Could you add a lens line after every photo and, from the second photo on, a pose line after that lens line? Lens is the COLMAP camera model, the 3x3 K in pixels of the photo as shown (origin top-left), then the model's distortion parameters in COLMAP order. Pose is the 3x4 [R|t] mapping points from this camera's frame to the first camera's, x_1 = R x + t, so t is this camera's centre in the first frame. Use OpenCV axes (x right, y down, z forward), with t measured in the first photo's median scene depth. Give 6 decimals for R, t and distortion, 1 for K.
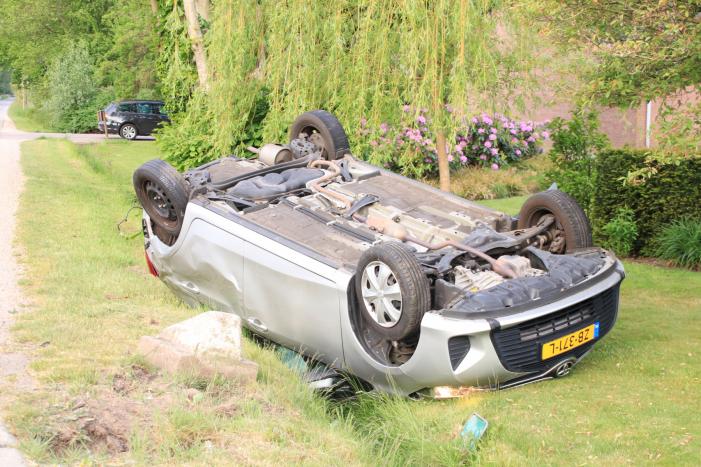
lens RADIAL K [[1503.0, 0, 348.2], [0, 1503.0, 257.5], [0, 0, 1]] dist [0.276430, 0.059957]
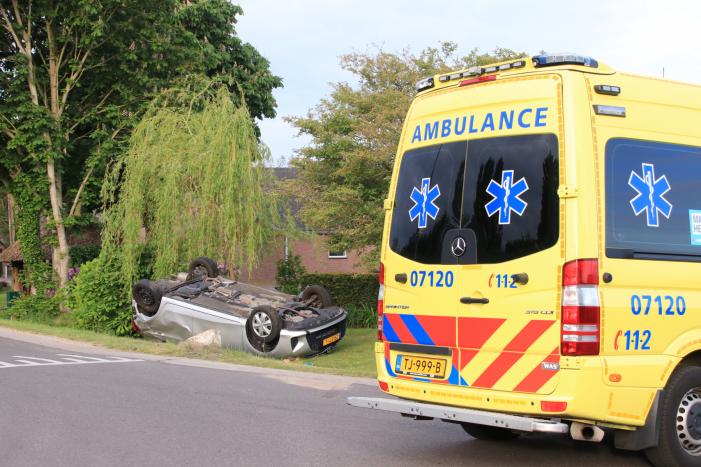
lens RADIAL K [[1503.0, 0, 348.2], [0, 1503.0, 257.5], [0, 0, 1]] dist [0.276430, 0.059957]
pose [[0.959720, -0.026829, 0.279673, -0.557002], [0.054218, 0.994405, -0.090659, 0.152017], [-0.275676, 0.102171, 0.955805, -1.544147]]
